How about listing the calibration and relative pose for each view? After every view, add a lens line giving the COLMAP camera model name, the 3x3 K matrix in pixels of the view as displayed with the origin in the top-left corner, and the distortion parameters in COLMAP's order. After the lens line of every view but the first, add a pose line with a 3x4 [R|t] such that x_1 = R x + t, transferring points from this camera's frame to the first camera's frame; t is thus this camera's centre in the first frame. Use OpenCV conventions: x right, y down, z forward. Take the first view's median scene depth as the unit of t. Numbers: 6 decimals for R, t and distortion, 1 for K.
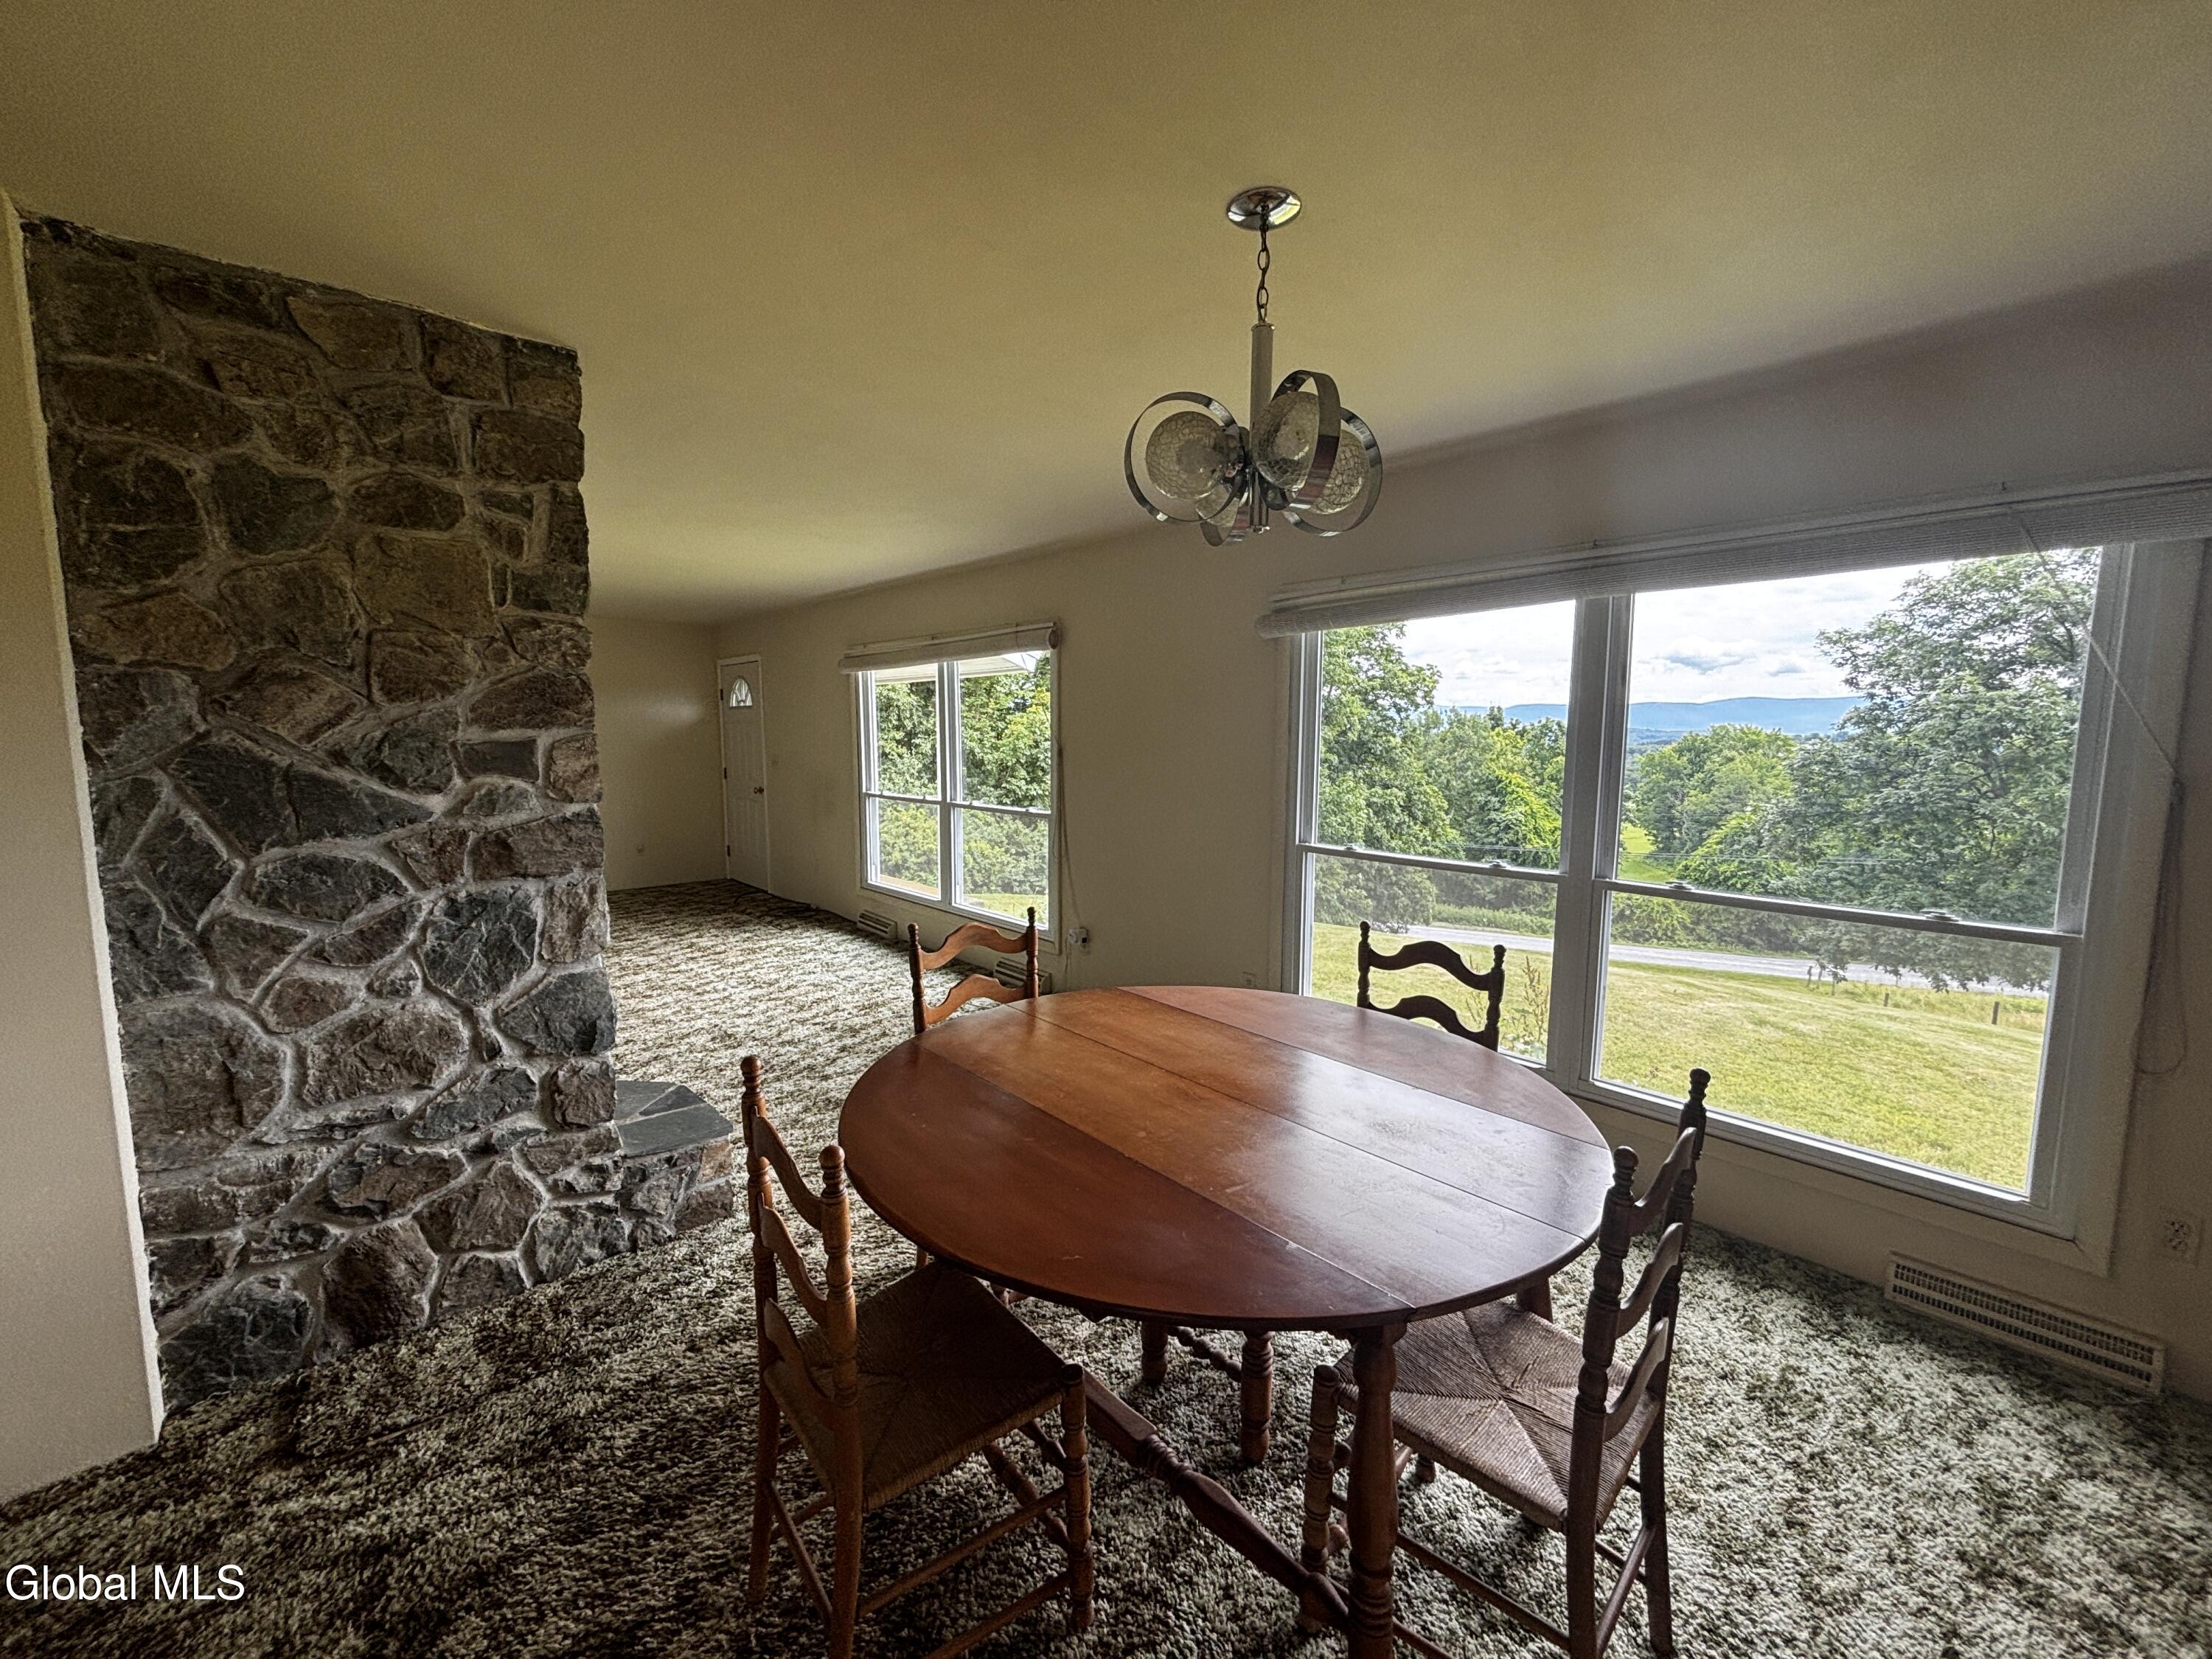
lens RADIAL K [[892.2, 0, 1097.2], [0, 892.2, 817.1], [0, 0, 1]] dist [0.001451, 0.000260]
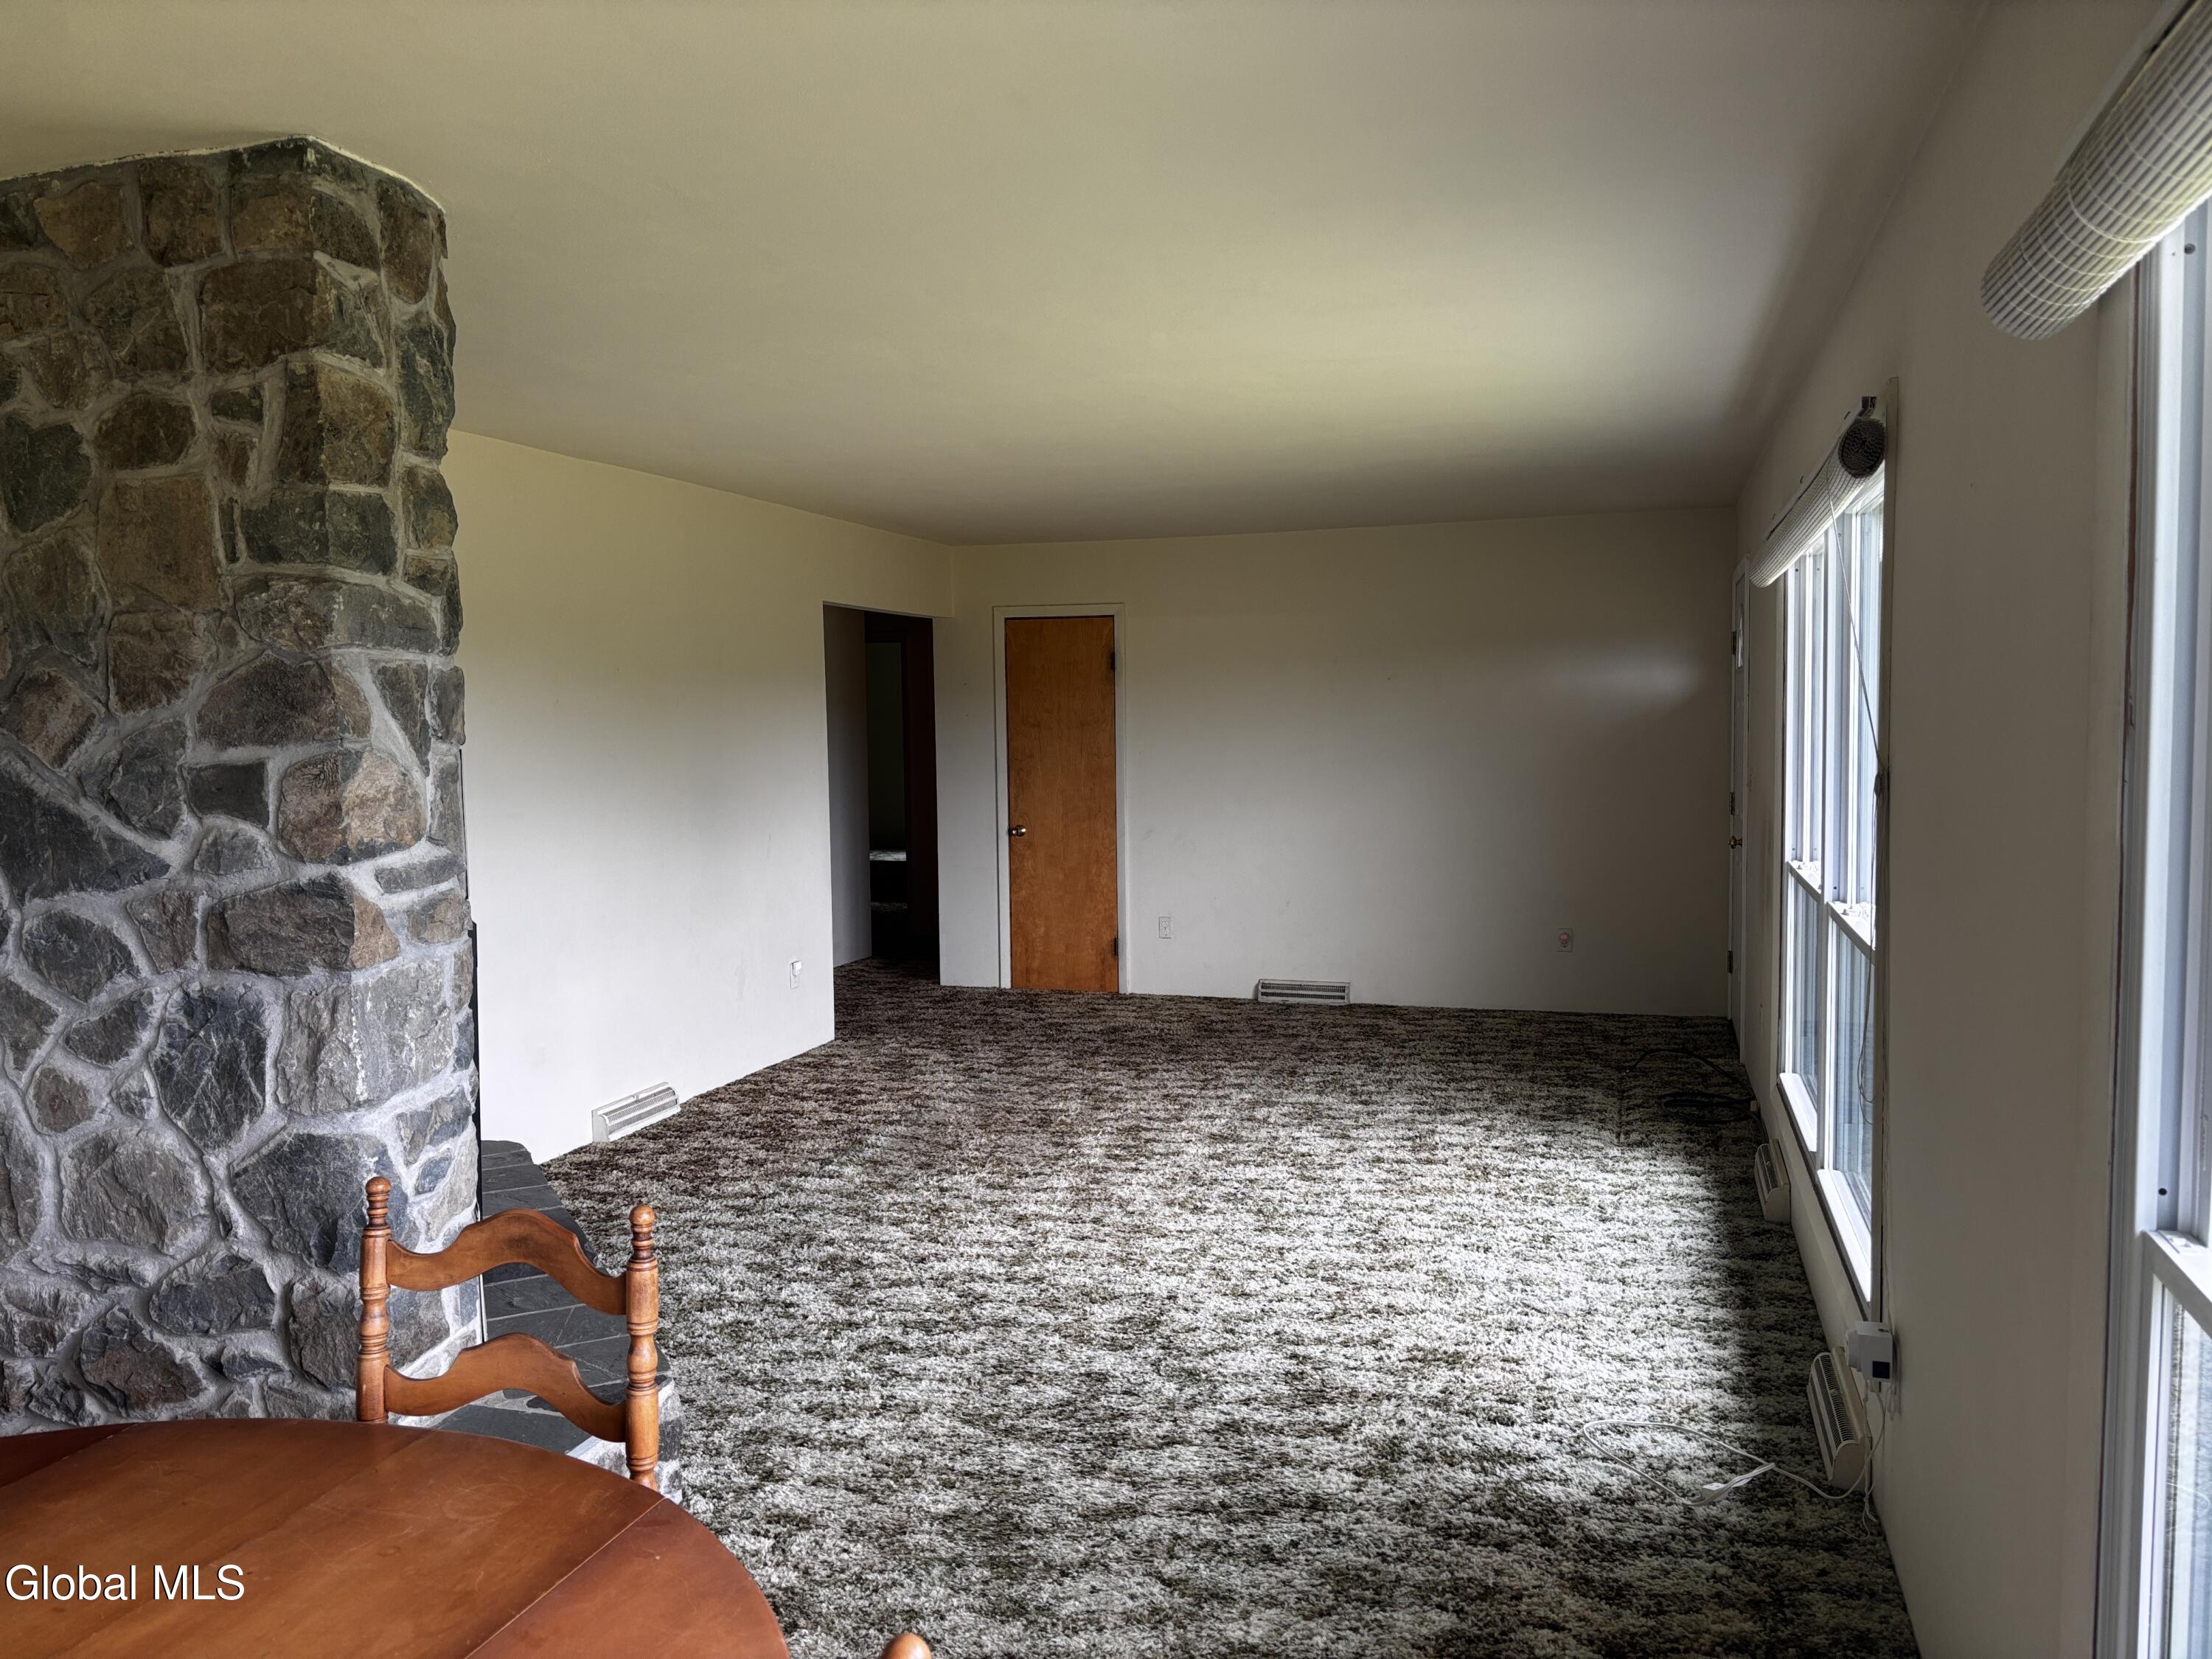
lens RADIAL K [[1672.9, 0, 1106.0], [0, 1672.9, 829.5], [0, 0, 1]] dist [0.126071, -0.160357]
pose [[0.516366, 0.049096, -0.854959, 0.754683], [-0.067460, 0.997585, 0.016543, -0.100962], [0.853707, 0.049133, 0.518431, 0.891133]]
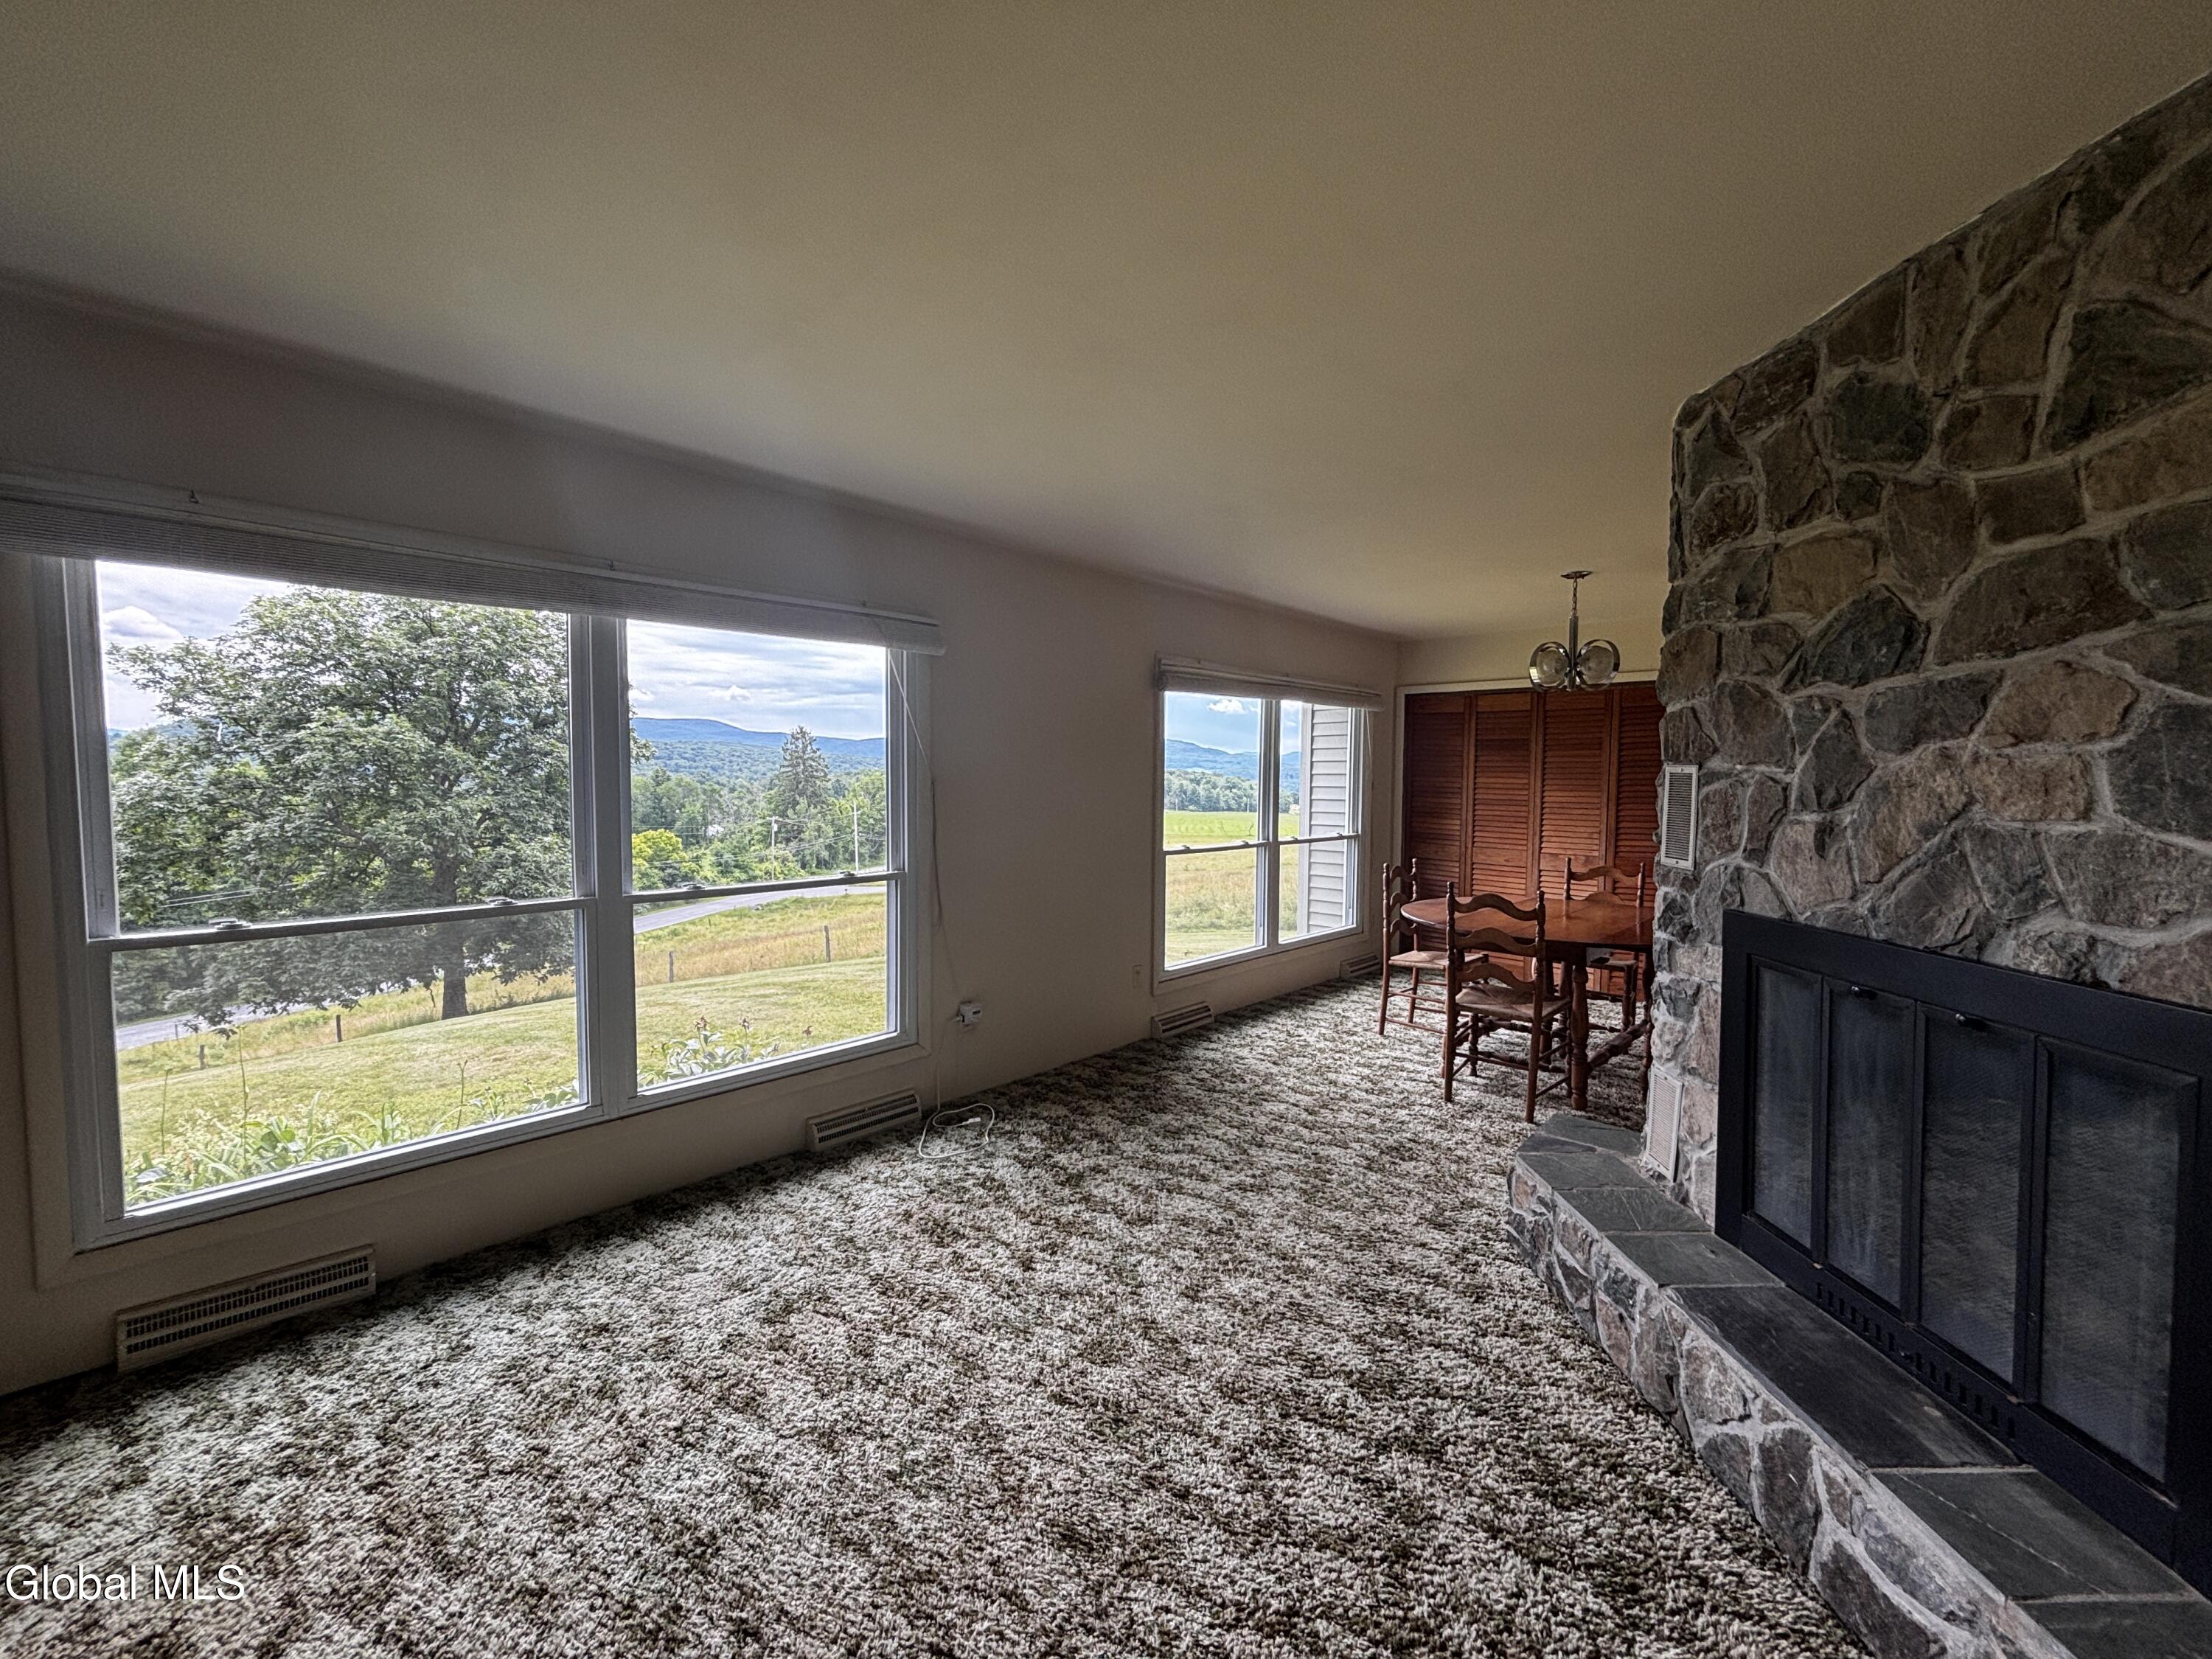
lens RADIAL K [[892.2, 0, 1097.2], [0, 892.2, 817.1], [0, 0, 1]] dist [0.001451, 0.000260]
pose [[-0.069464, -0.068539, 0.995227, -1.774907], [0.072912, 0.994620, 0.073587, -0.207622], [-0.994916, 0.077676, -0.064093, 1.944725]]
